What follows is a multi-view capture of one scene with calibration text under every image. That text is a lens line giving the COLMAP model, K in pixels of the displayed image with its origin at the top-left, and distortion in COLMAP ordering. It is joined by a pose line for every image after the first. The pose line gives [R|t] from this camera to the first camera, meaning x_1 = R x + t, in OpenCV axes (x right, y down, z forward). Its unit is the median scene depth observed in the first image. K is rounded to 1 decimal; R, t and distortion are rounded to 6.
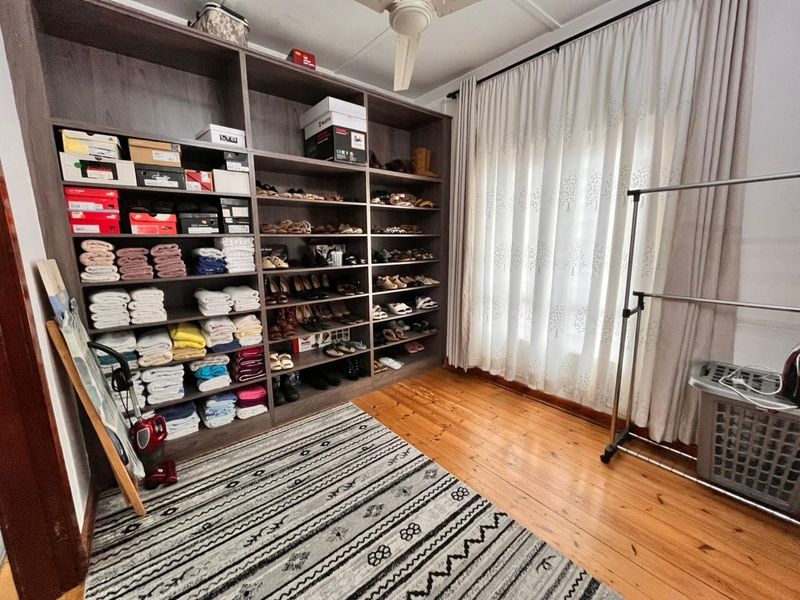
lens RADIAL K [[323.2, 0, 399.7], [0, 323.2, 298.1], [0, 0, 1]] dist [-0.003095, 0.000323]
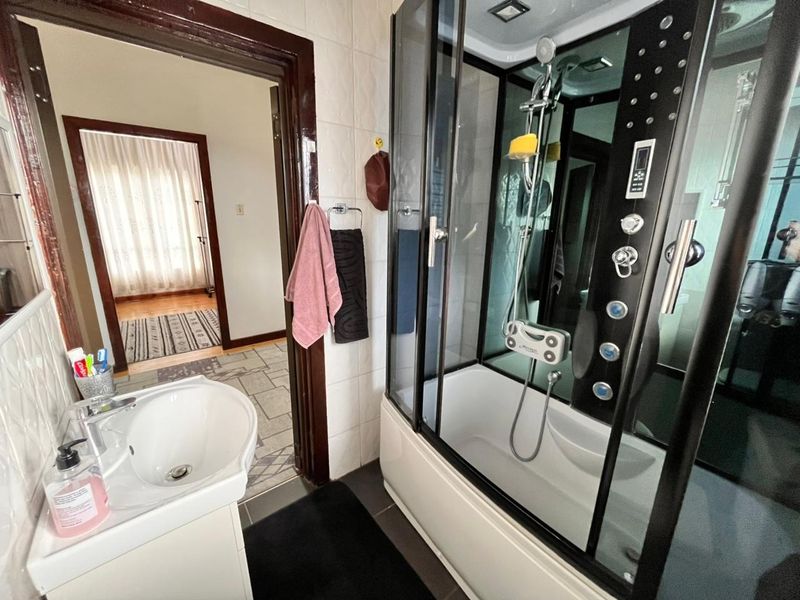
lens RADIAL K [[323.2, 0, 400.3], [0, 323.2, 301.0], [0, 0, 1]] dist [-0.003095, 0.000323]
pose [[0.028387, -0.240698, 0.970185, -2.494014], [0.142430, 0.961647, 0.234412, 0.132504], [-0.989398, 0.131529, 0.061580, -0.971952]]
